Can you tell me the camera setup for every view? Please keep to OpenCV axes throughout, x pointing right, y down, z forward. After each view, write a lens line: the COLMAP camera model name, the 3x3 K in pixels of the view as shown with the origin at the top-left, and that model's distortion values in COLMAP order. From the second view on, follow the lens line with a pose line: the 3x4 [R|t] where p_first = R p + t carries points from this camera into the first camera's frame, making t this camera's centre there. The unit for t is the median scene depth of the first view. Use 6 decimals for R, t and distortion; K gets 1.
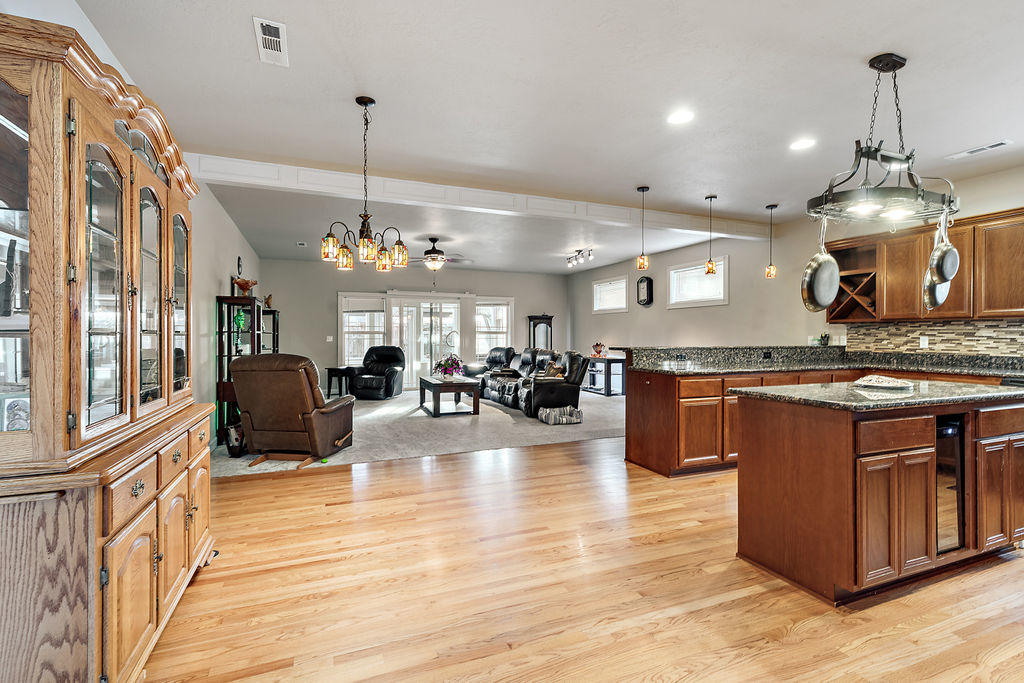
lens RADIAL K [[469.7, 0, 515.1], [0, 469.7, 336.0], [0, 0, 1]] dist [0.004415, 0.000685]
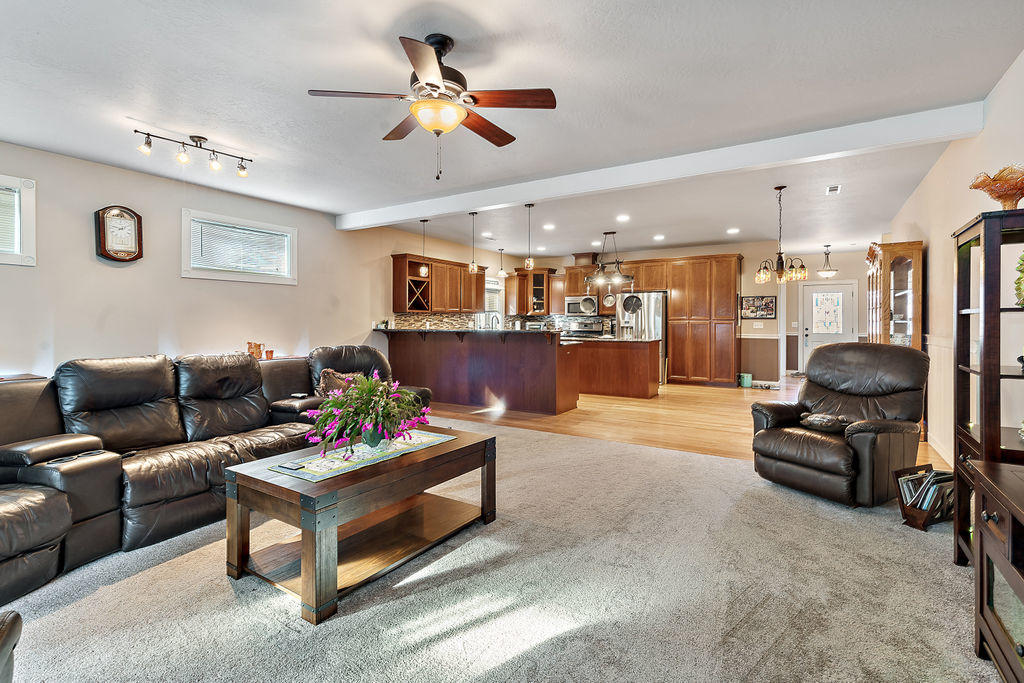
lens RADIAL K [[469.7, 0, 511.1], [0, 469.7, 331.1], [0, 0, 1]] dist [0.004415, 0.000685]
pose [[-0.570866, -0.019174, 0.820820, -0.755044], [-0.001152, 0.999745, 0.022552, -0.003707], [-0.821043, 0.011928, -0.570742, 1.791685]]
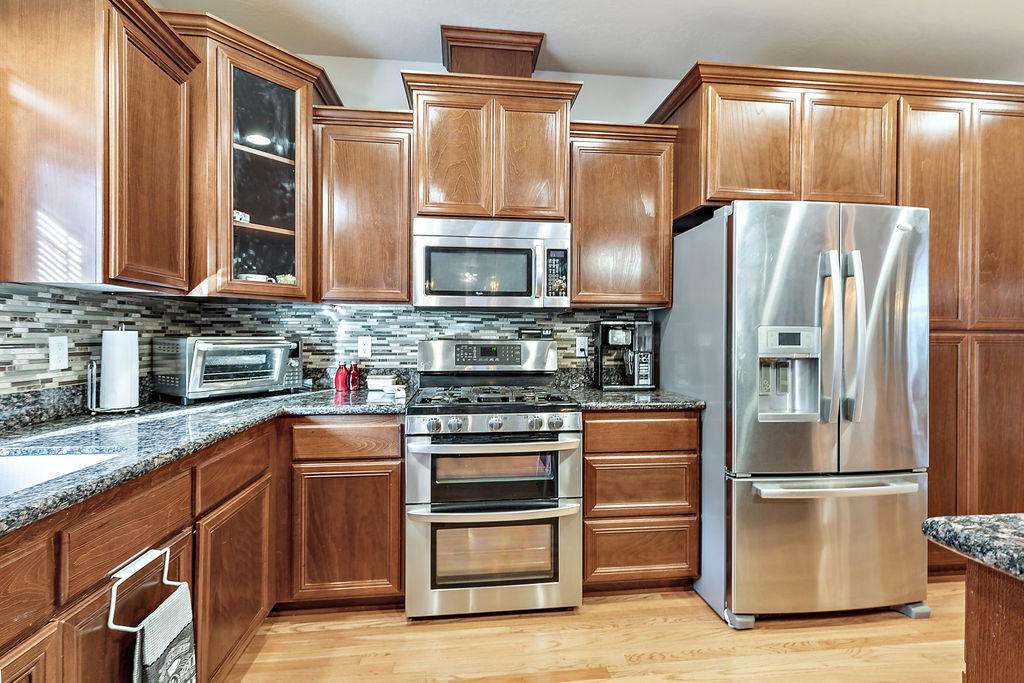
lens RADIAL K [[469.7, 0, 509.8], [0, 469.7, 338.5], [0, 0, 1]] dist [0.004415, 0.000685]
pose [[-0.961014, -0.007747, 0.276390, 0.703910], [-0.004939, 0.999929, 0.010854, -0.000698], [-0.276455, 0.009066, -0.960984, 0.733458]]
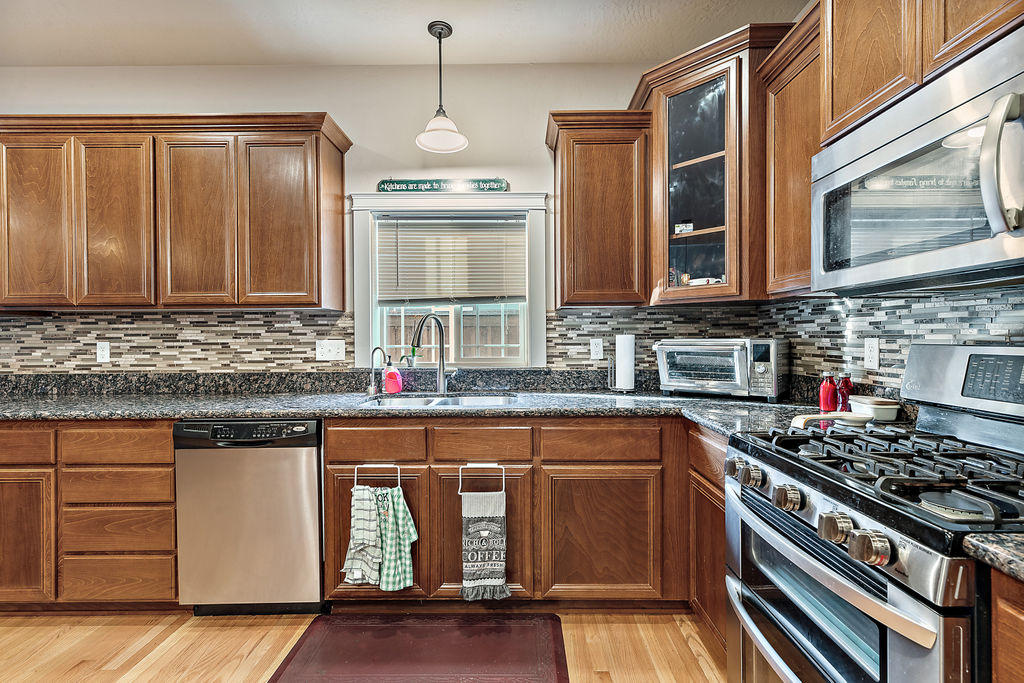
lens RADIAL K [[469.7, 0, 517.3], [0, 469.7, 341.1], [0, 0, 1]] dist [0.004415, 0.000685]
pose [[0.380449, -0.010878, 0.924738, 0.568219], [0.009387, 0.999925, 0.007900, 0.000664], [-0.924754, 0.005675, 0.380522, 0.371695]]
